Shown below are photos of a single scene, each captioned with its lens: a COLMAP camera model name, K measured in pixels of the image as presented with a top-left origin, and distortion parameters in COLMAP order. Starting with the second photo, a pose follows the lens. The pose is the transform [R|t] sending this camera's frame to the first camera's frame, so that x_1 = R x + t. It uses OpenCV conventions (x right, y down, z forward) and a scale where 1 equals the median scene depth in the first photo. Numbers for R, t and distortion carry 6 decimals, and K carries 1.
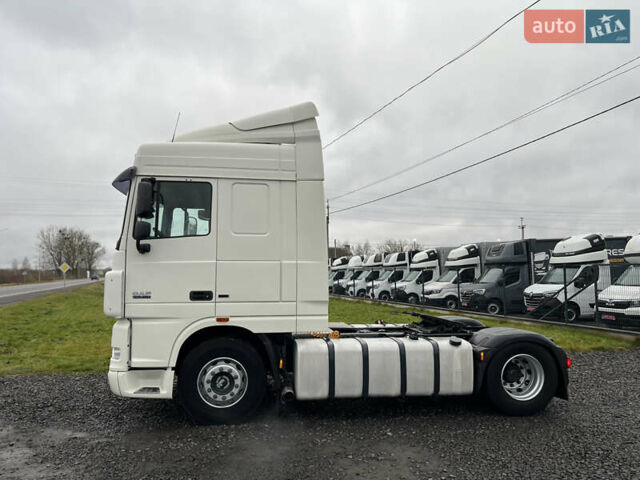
lens RADIAL K [[470.8, 0, 320.0], [0, 470.8, 240.0], [0, 0, 1]] dist [0.061637, -0.082782]
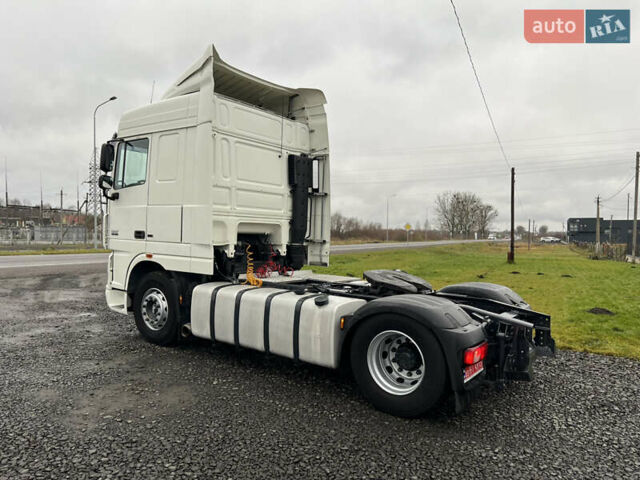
lens RADIAL K [[470.3, 0, 317.2], [0, 470.3, 244.9], [0, 0, 1]] dist [0.062849, -0.070372]
pose [[0.706552, 0.037821, -0.706650, 0.898783], [0.025520, 0.996559, 0.078854, 0.058736], [0.707201, -0.073748, 0.703156, 0.465971]]
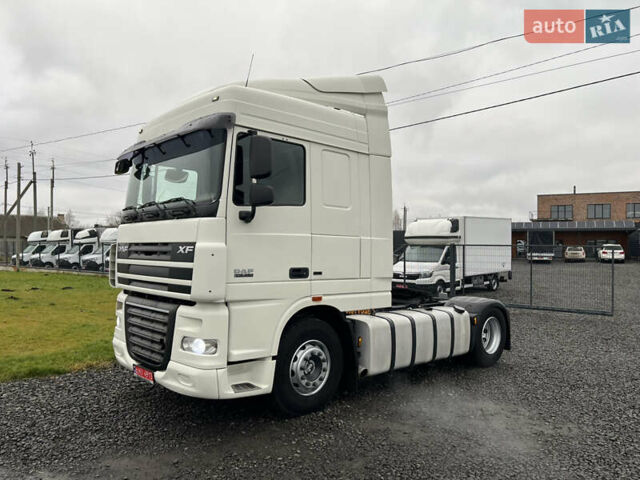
lens RADIAL K [[470.8, 0, 320.0], [0, 470.8, 240.0], [0, 0, 1]] dist [0.061637, -0.082782]
pose [[0.830742, 0.028573, 0.555924, -0.698587], [-0.057074, 0.997791, 0.034004, 0.023275], [-0.553724, -0.059977, 0.830537, 0.246096]]
